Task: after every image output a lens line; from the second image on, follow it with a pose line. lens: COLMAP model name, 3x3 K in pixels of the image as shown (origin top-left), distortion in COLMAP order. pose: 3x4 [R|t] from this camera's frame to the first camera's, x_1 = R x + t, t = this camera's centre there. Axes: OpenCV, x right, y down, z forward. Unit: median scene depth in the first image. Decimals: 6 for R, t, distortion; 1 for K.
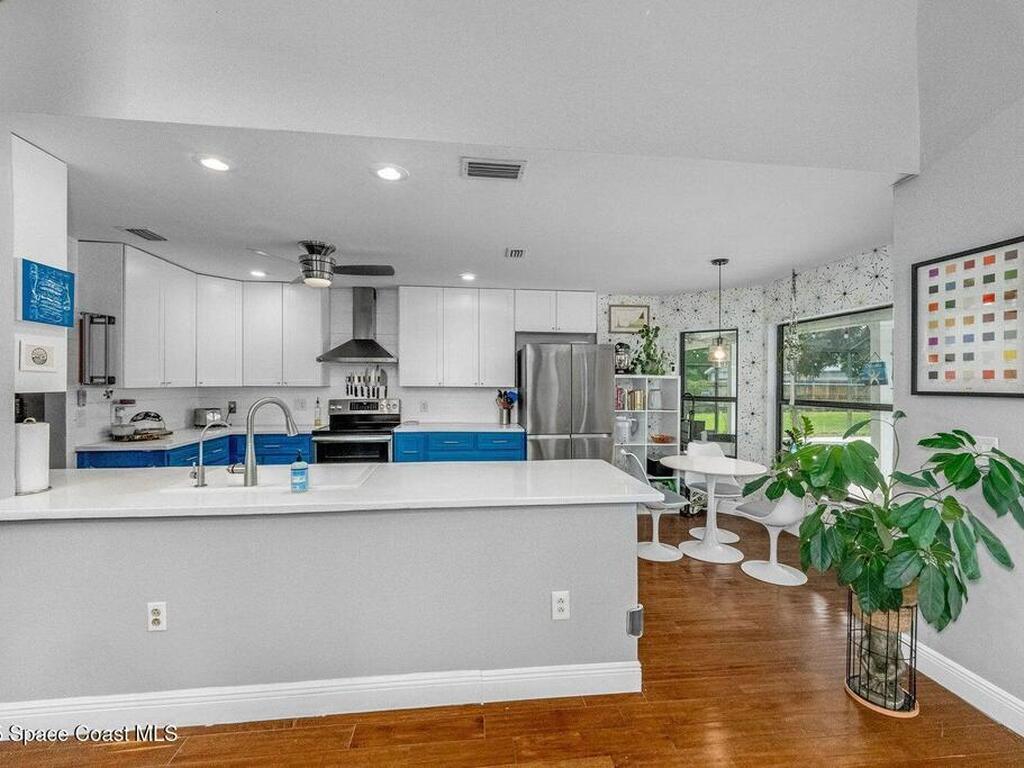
lens RADIAL K [[455.2, 0, 515.0], [0, 455.2, 386.2], [0, 0, 1]] dist [-0.001195, 0.000397]
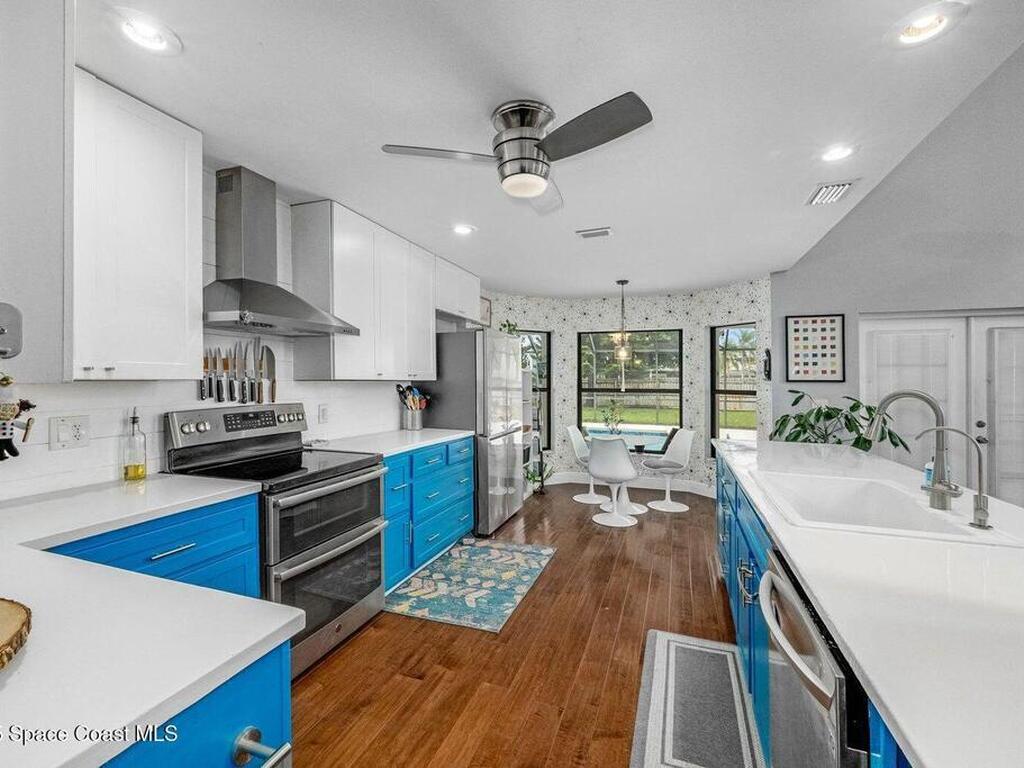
lens RADIAL K [[455.2, 0, 518.5], [0, 455.2, 375.7], [0, 0, 1]] dist [-0.001195, 0.000397]
pose [[0.439071, 0.005828, 0.898433, -0.830963], [0.004831, 0.999949, -0.008848, 0.002635], [-0.898439, 0.008225, 0.439021, 0.690564]]
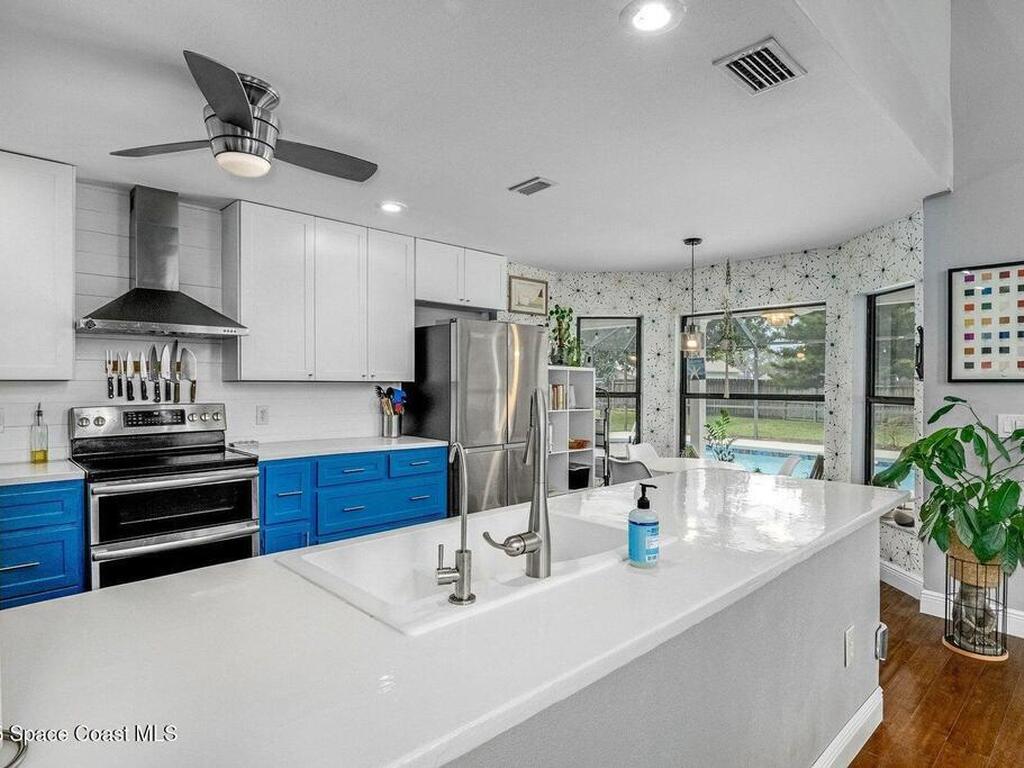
lens RADIAL K [[574.8, 0, 519.1], [0, 574.8, 387.4], [0, 0, 1]] dist [-0.003955, 0.002198]
pose [[0.799562, -0.006974, 0.600543, -0.509750], [0.006186, 0.999975, 0.003376, 0.011746], [-0.600551, 0.001015, 0.799585, 0.287823]]
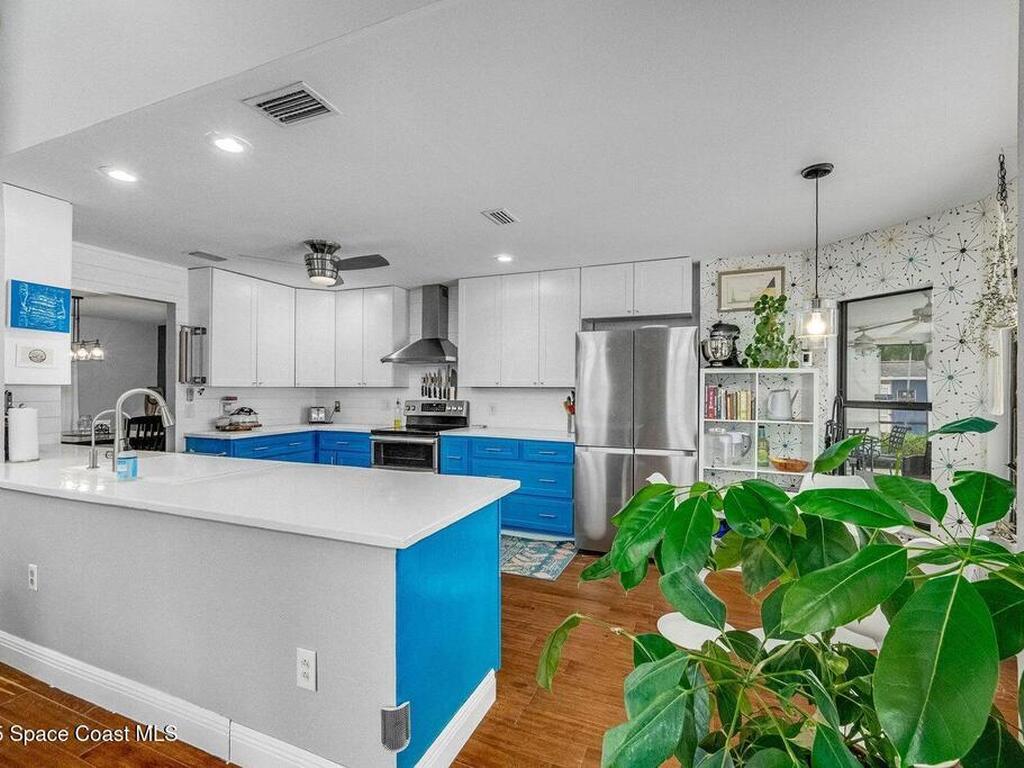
lens RADIAL K [[473.2, 0, 509.9], [0, 473.2, 391.7], [0, 0, 1]] dist [-0.002863, -0.000021]
pose [[0.870798, 0.000187, -0.491641, 0.397671], [-0.003348, 0.999979, -0.005551, 0.019842], [0.491629, 0.006480, 0.870780, 0.260399]]
